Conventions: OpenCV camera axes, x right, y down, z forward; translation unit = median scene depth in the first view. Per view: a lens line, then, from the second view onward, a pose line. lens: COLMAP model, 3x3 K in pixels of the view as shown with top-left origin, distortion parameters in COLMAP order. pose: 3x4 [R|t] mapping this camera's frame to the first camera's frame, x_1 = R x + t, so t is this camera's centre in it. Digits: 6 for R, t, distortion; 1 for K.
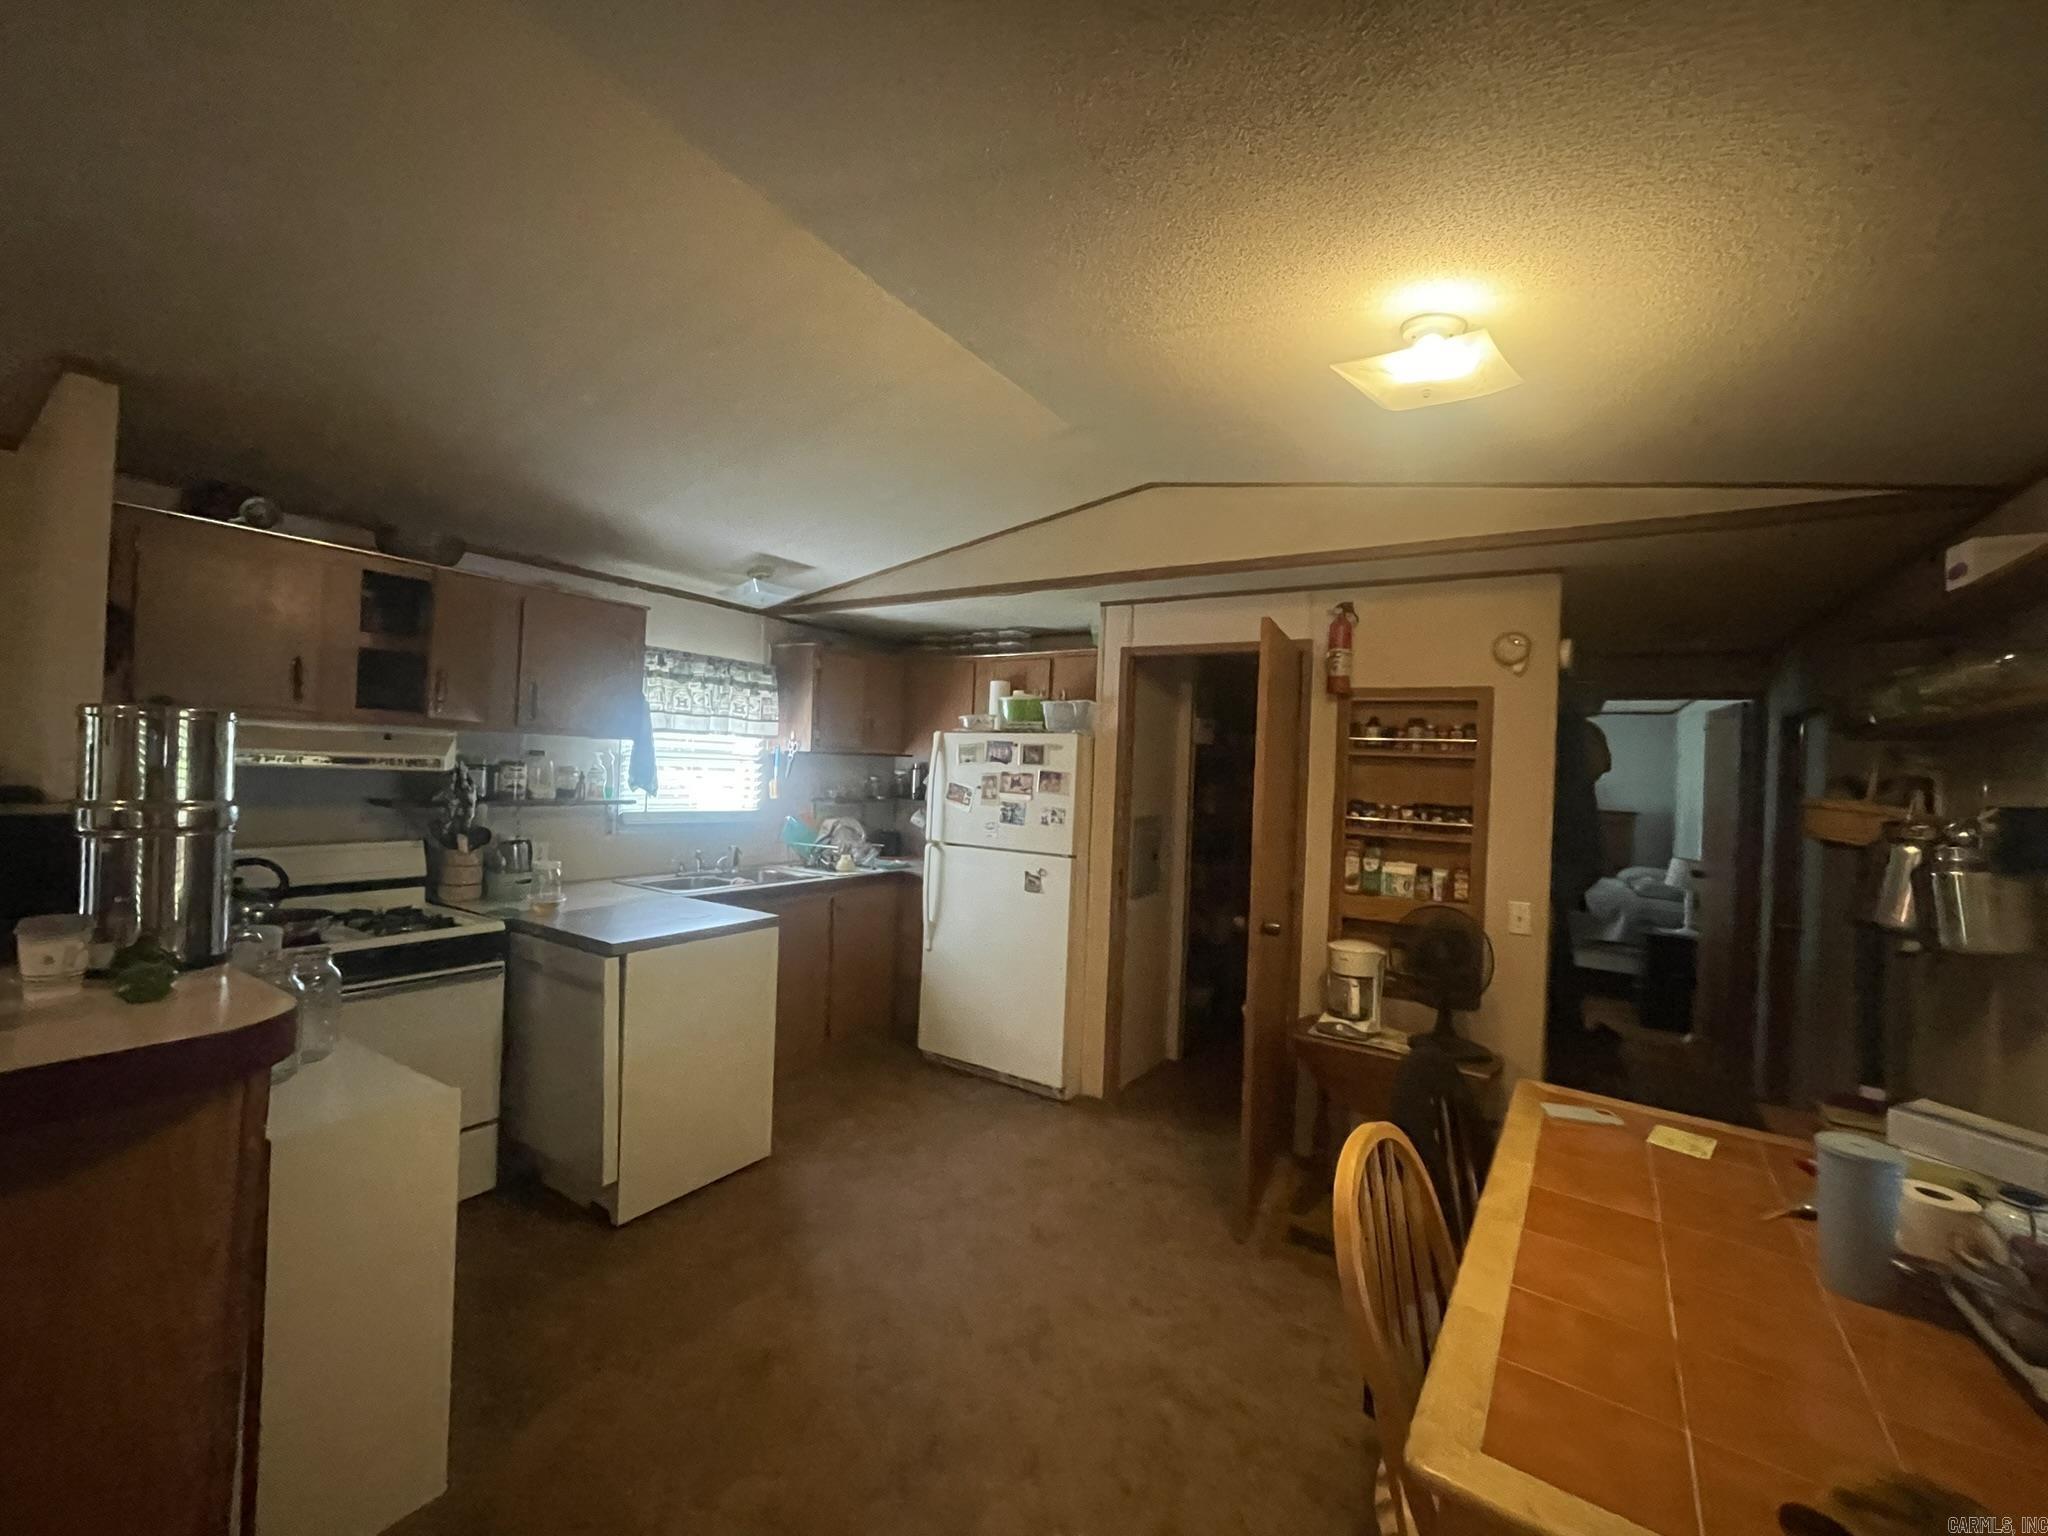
lens RADIAL K [[827.2, 0, 1019.8], [0, 827.2, 762.4], [0, 0, 1]] dist [-0.005189, 0.000502]
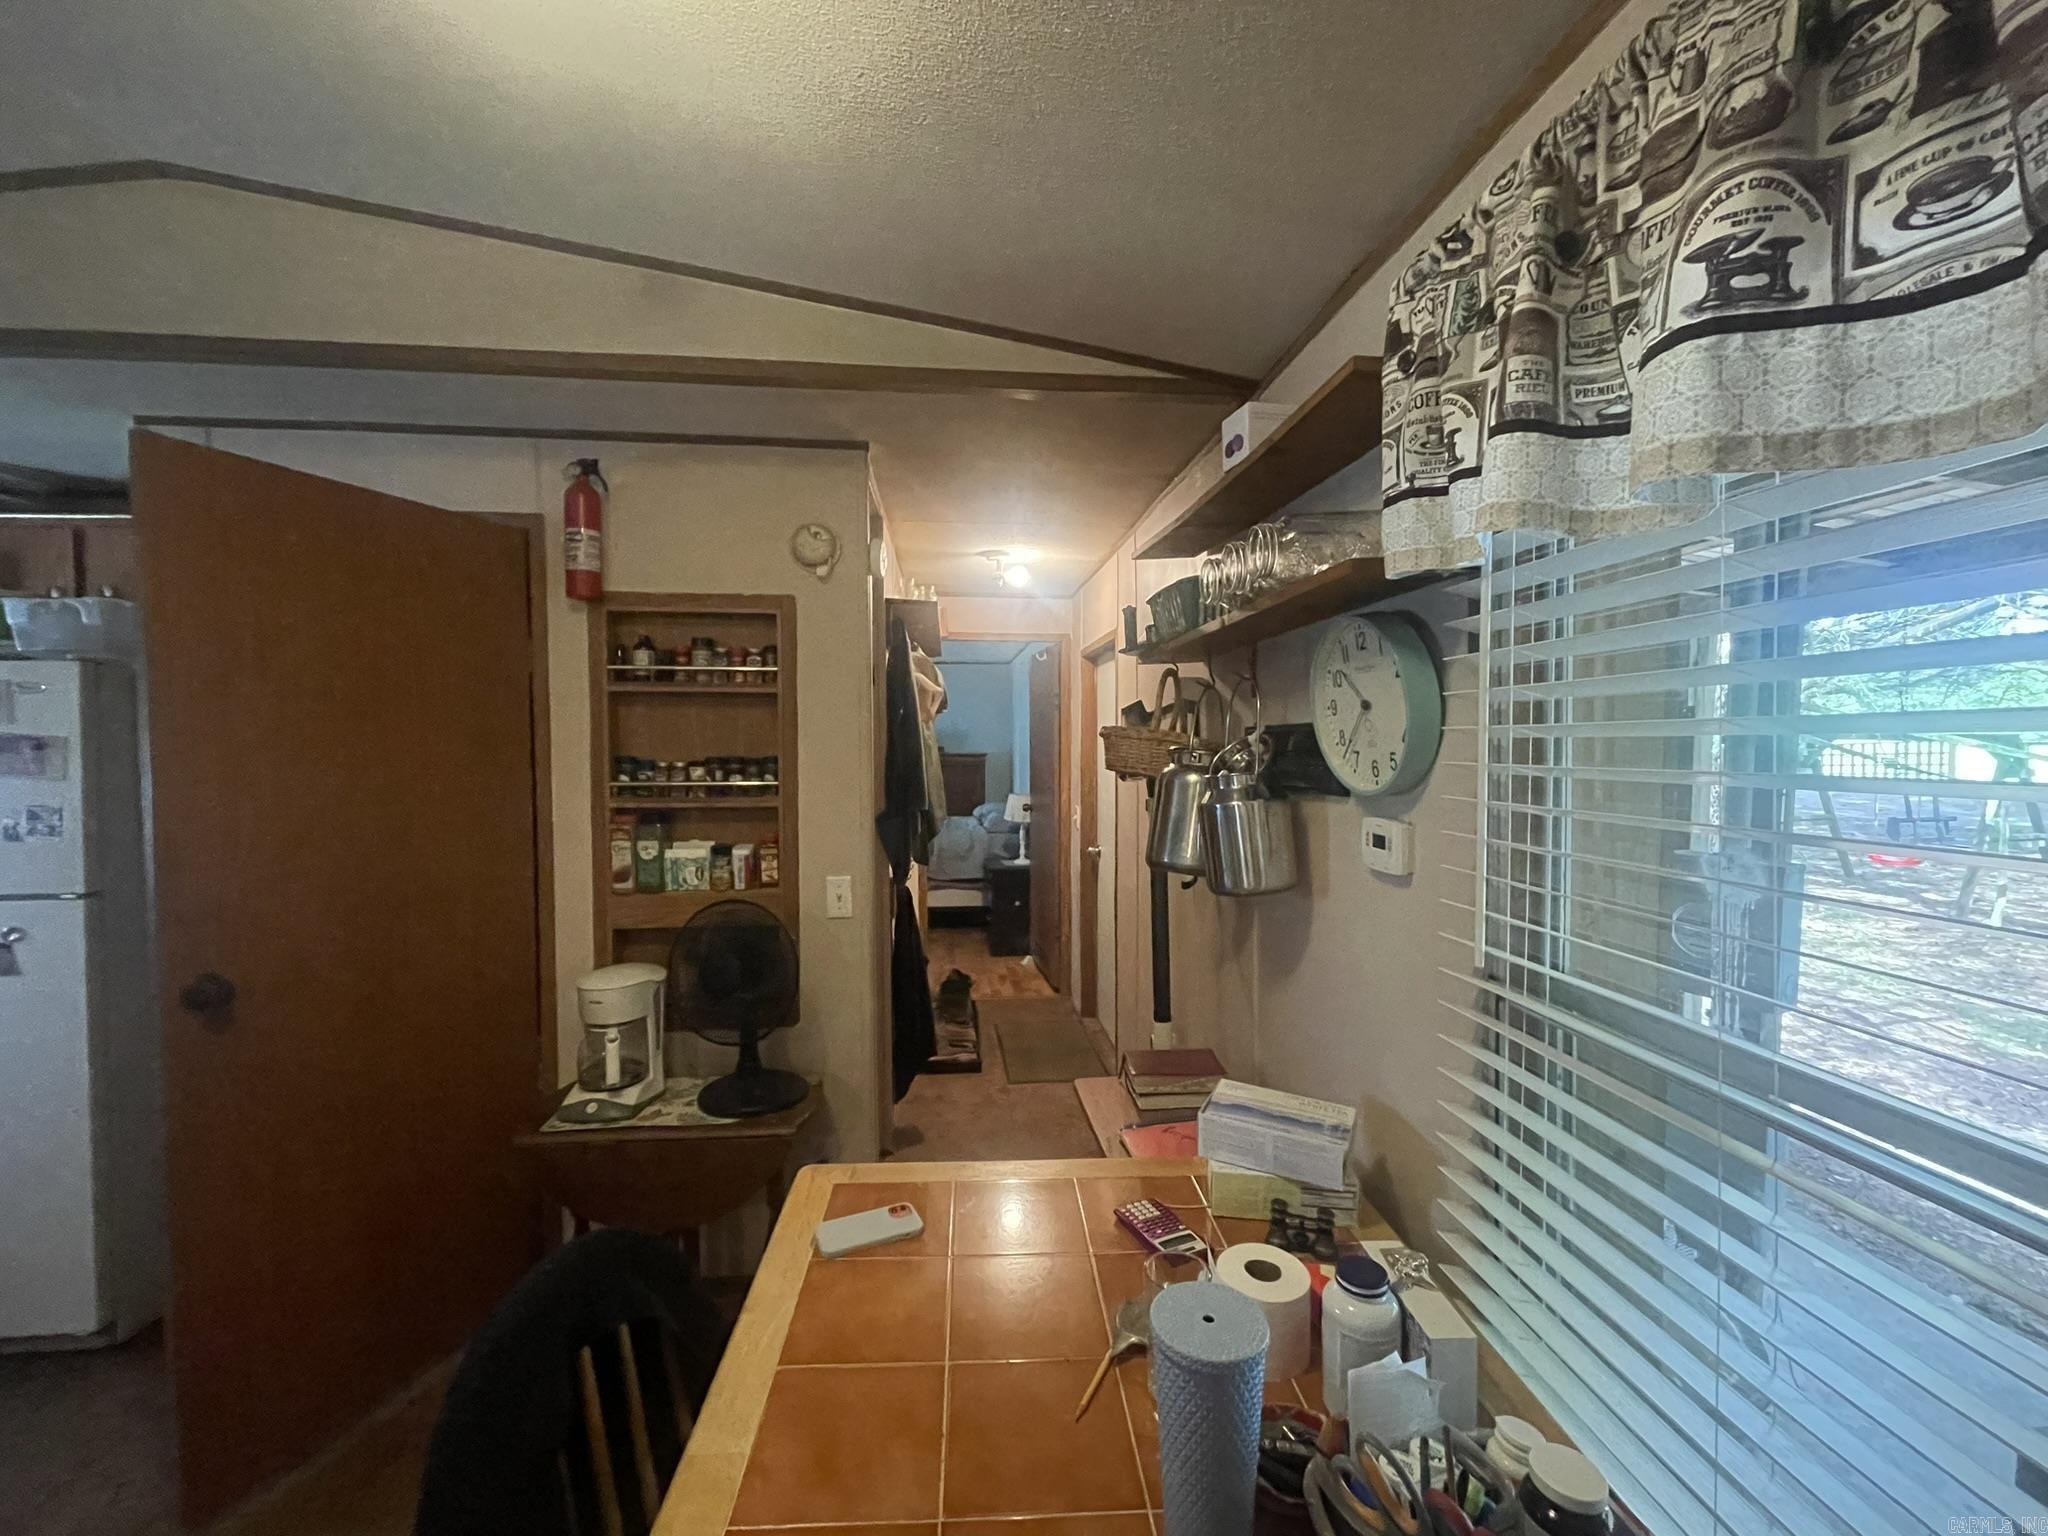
lens RADIAL K [[827.2, 0, 1021.0], [0, 827.2, 762.7], [0, 0, 1]] dist [-0.005189, 0.000502]
pose [[0.782858, -0.061207, 0.619182, 0.244761], [0.030479, 0.997727, 0.060091, 0.019132], [-0.621453, -0.028171, 0.782945, 0.265961]]
